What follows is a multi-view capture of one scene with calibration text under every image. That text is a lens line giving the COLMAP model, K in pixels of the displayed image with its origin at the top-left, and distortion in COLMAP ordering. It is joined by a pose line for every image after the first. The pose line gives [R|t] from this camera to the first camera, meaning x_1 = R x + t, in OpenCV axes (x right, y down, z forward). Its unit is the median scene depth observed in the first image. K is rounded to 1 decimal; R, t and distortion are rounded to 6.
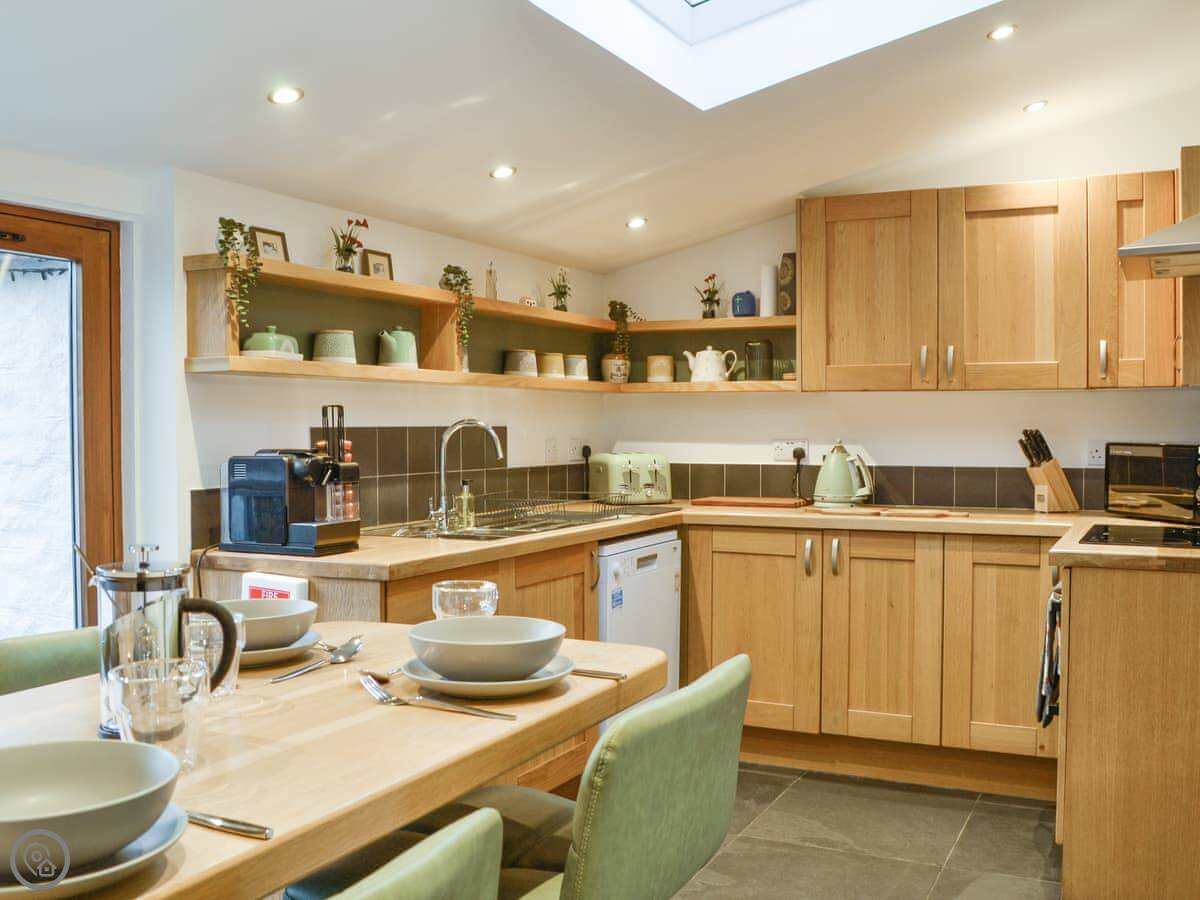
lens RADIAL K [[1075.3, 0, 600.0], [0, 1075.3, 450.0], [0, 0, 1]] dist [-0.050972, 0.001194]
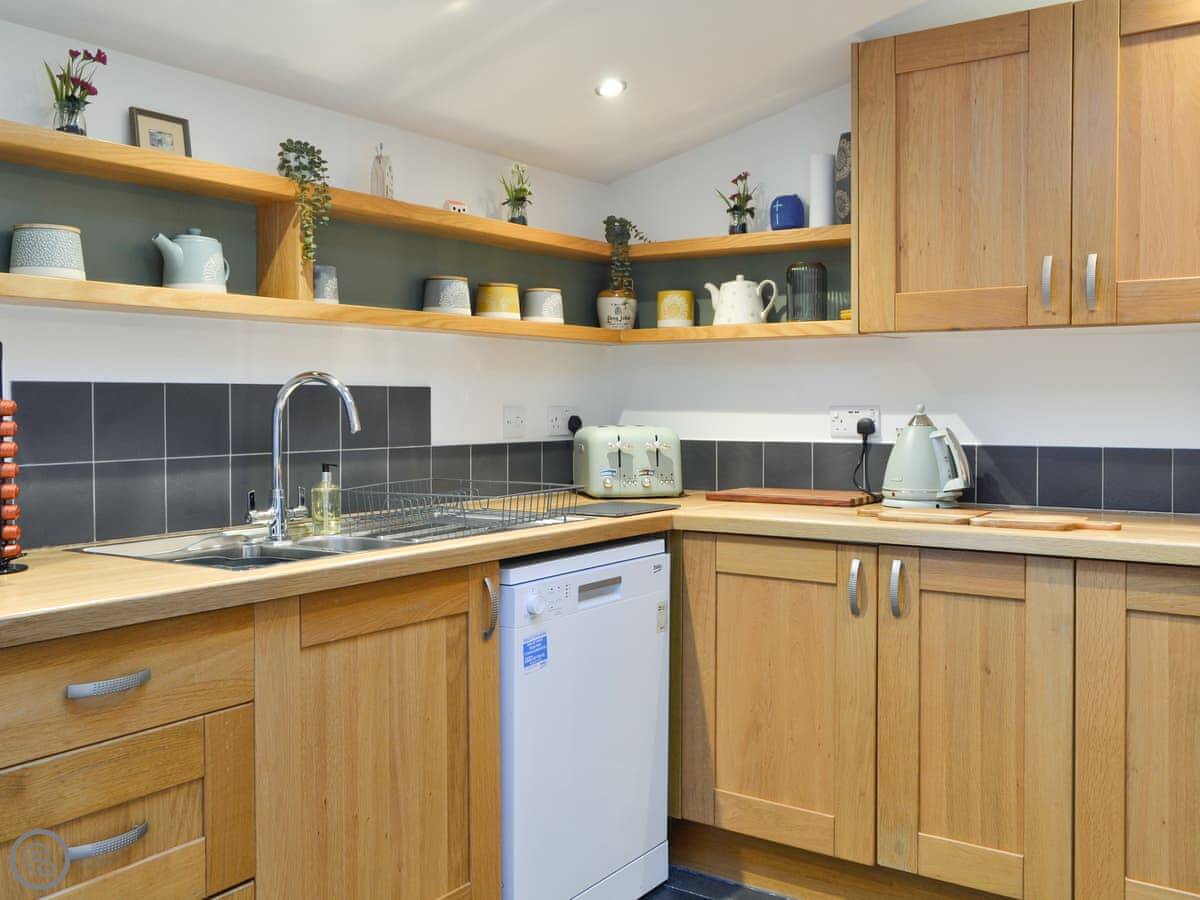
lens RADIAL K [[1114.8, 0, 589.9], [0, 1114.8, 426.2], [0, 0, 1]] dist [-0.003532, 0.031610]
pose [[0.990841, 0.002041, -0.135019, 0.118530], [-0.002105, 0.999998, -0.000335, 0.003936], [0.135018, 0.000616, 0.990843, 0.297681]]
